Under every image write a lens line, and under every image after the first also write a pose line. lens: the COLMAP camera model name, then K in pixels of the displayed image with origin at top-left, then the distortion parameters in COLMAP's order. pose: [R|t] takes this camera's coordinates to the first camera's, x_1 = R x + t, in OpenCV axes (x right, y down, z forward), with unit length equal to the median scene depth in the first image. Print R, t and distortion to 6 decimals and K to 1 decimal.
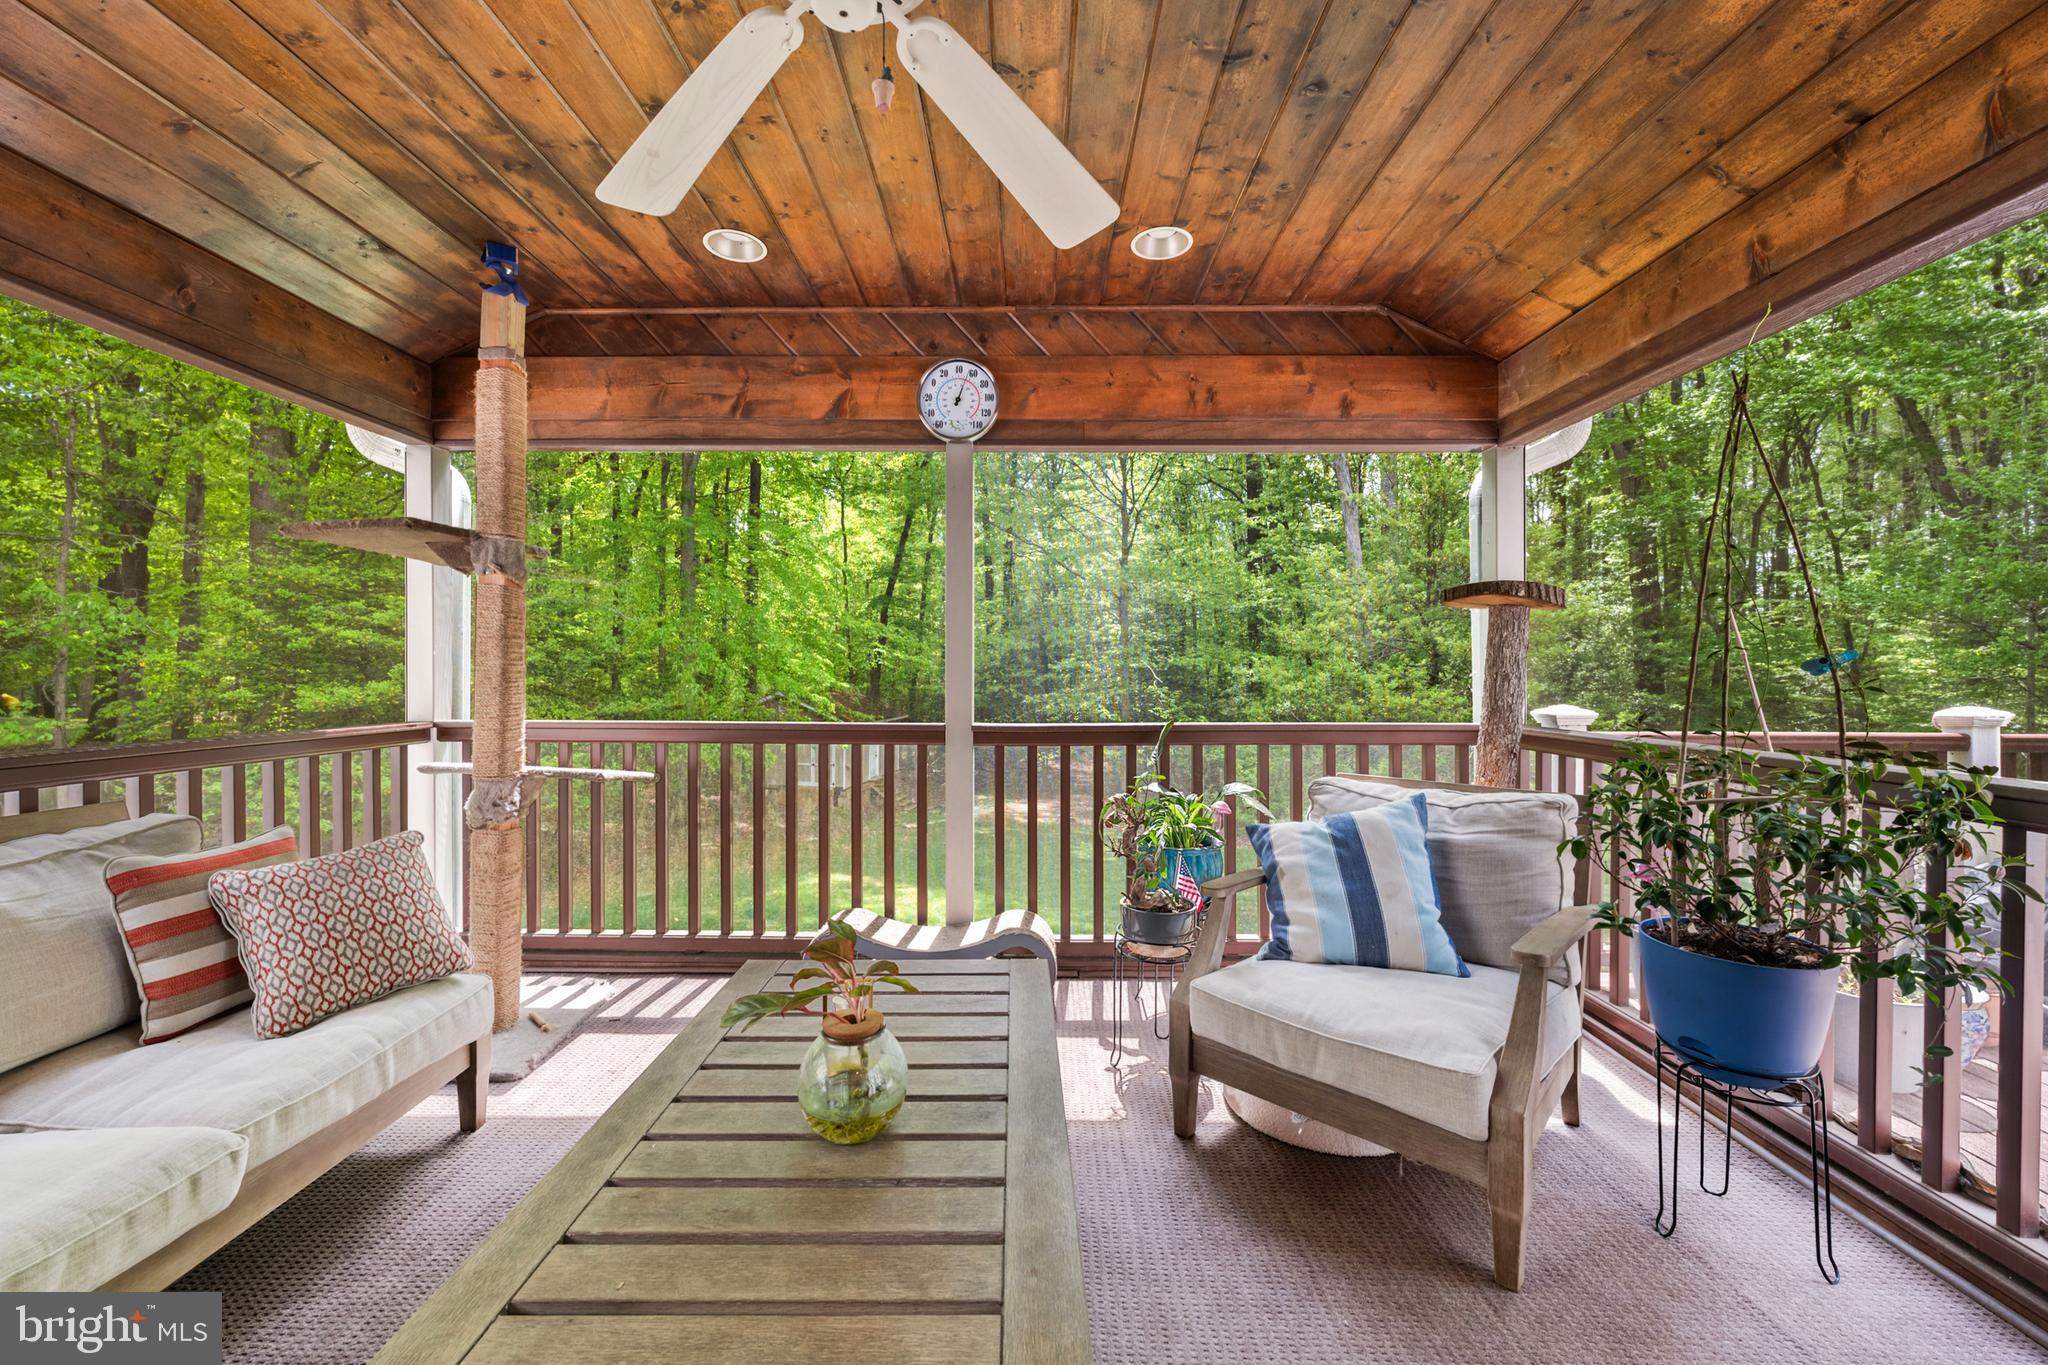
lens RADIAL K [[809.1, 0, 1021.7], [0, 809.1, 676.8], [0, 0, 1]] dist [-0.001410, 0.000131]
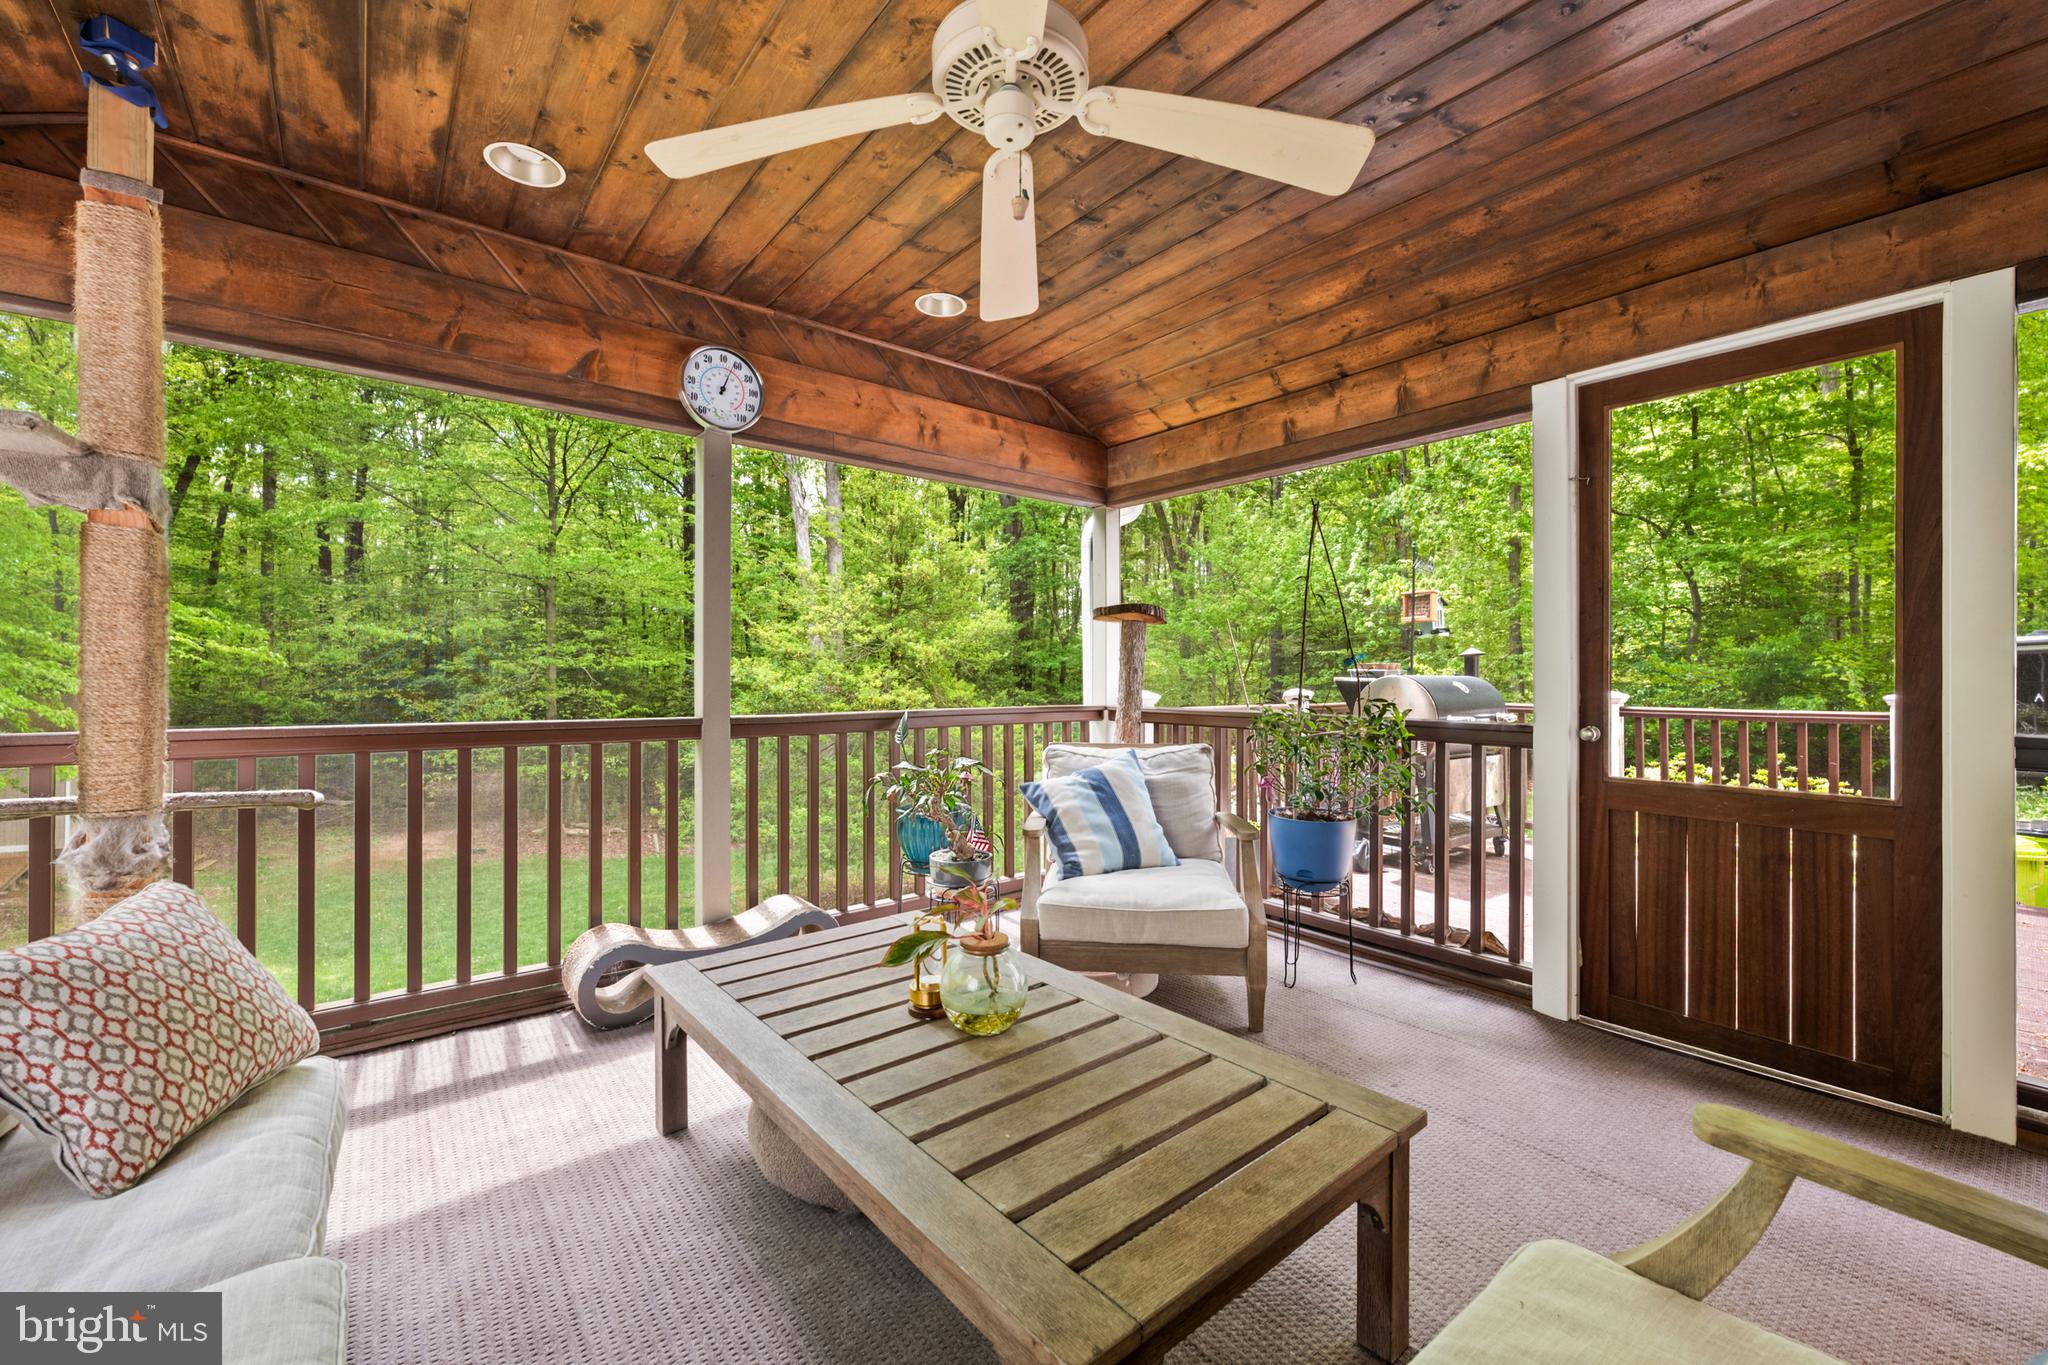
lens RADIAL K [[816.0, 0, 1022.1], [0, 816.0, 673.5], [0, 0, 1]] dist [-0.000217, -0.000121]
pose [[0.774688, 0.002320, 0.632339, -0.478822], [0.002624, 0.999973, -0.006884, 0.014837], [-0.632338, 0.006992, 0.774661, -0.002194]]
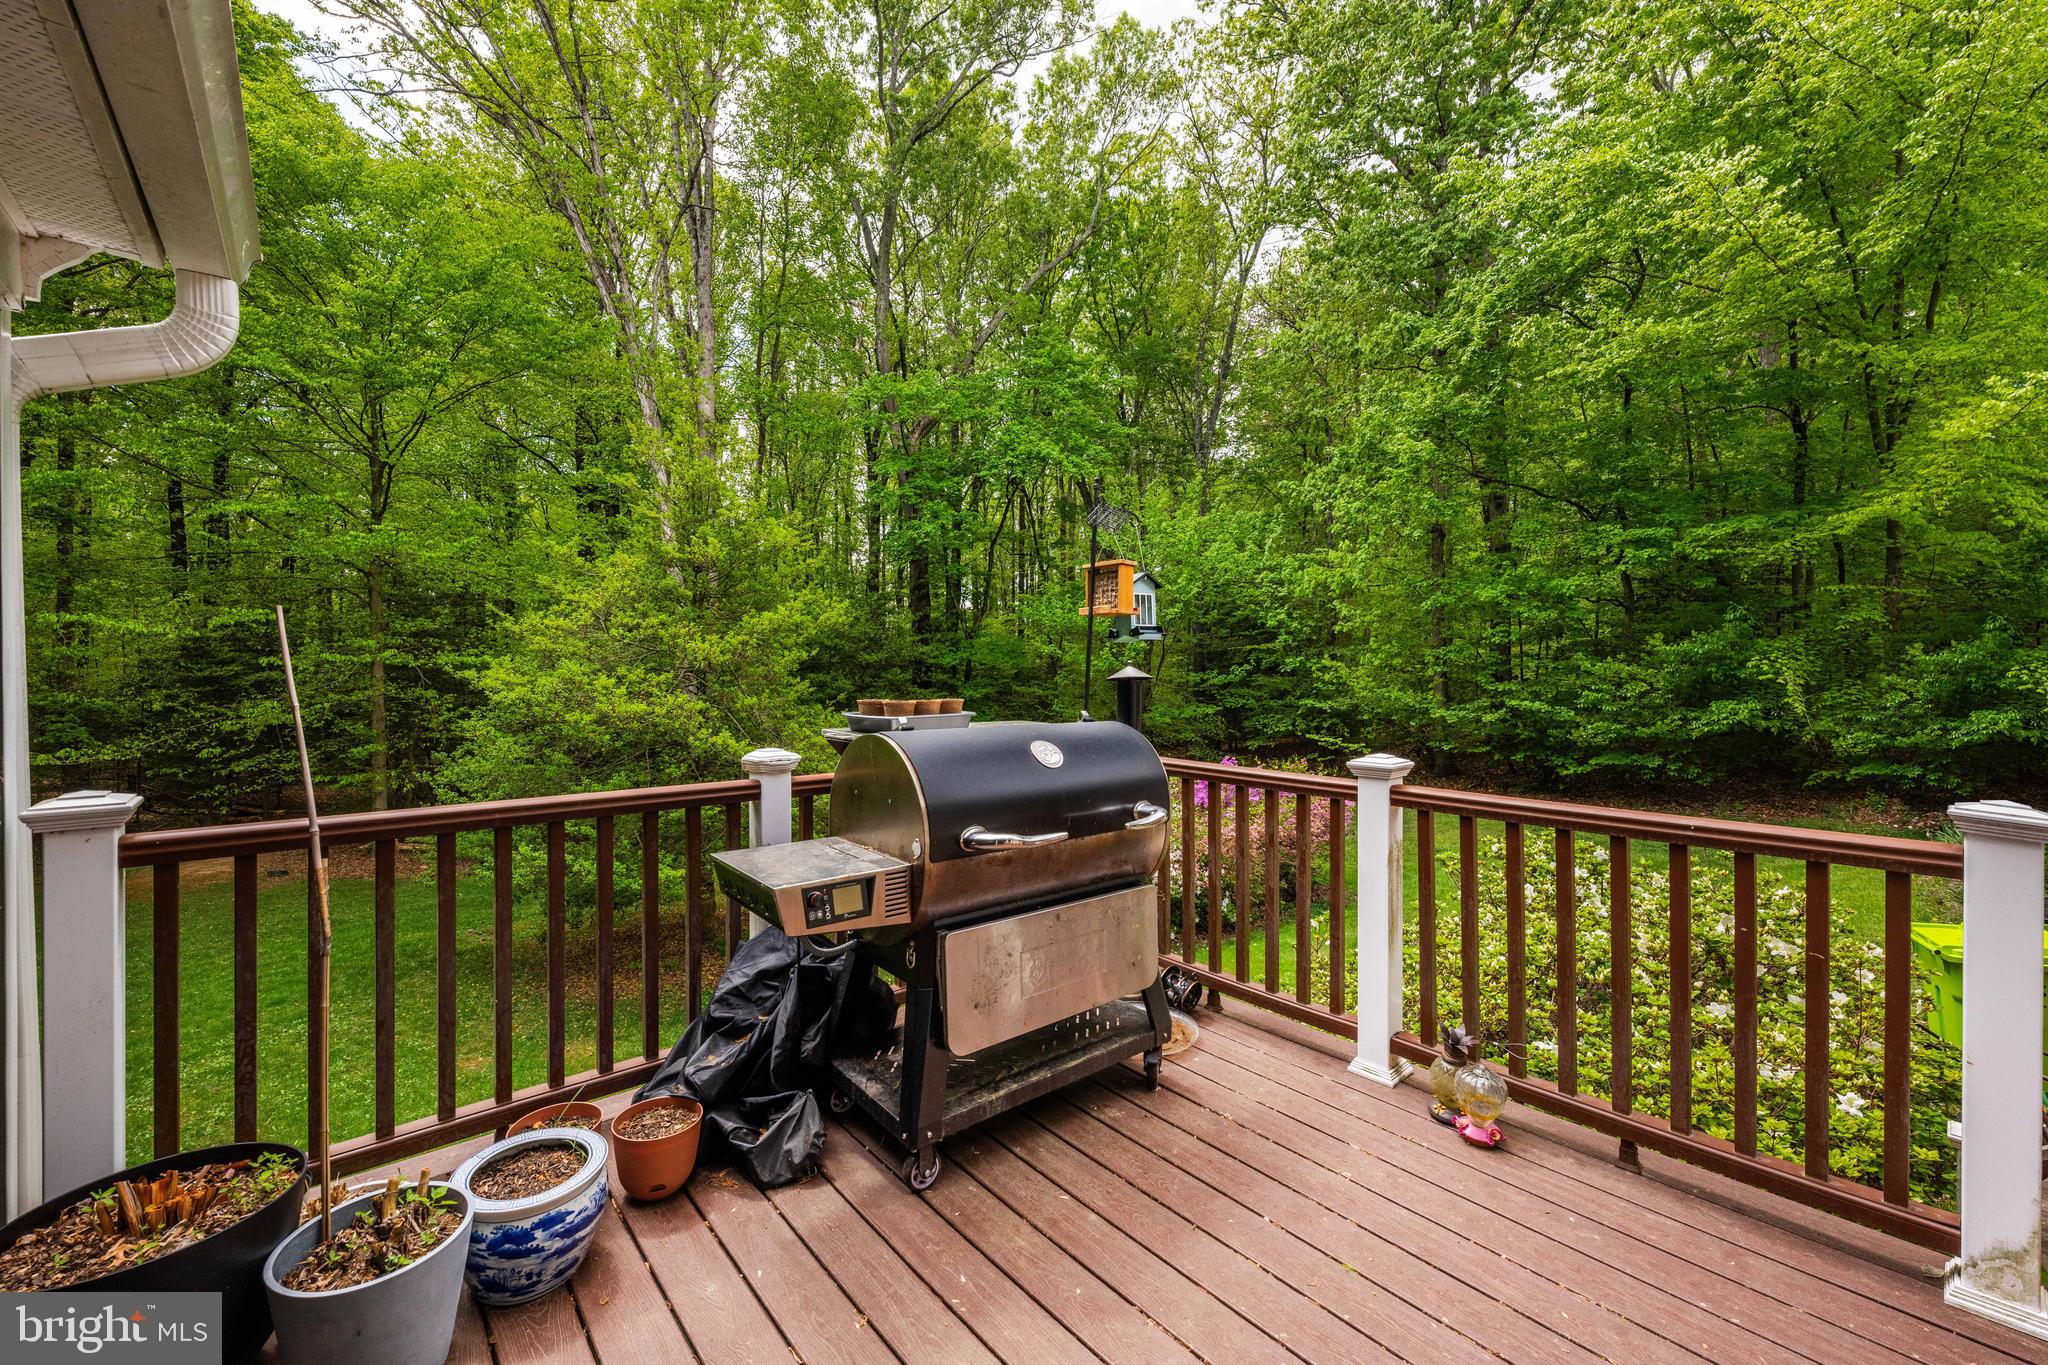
lens RADIAL K [[821.5, 0, 1011.7], [0, 821.5, 676.0], [0, 0, 1]] dist [-0.000286, -0.000023]
pose [[0.747615, -0.005505, 0.664110, 0.908002], [0.002506, 0.999982, 0.005468, -0.055932], [-0.664128, -0.002423, 0.747615, 0.182105]]
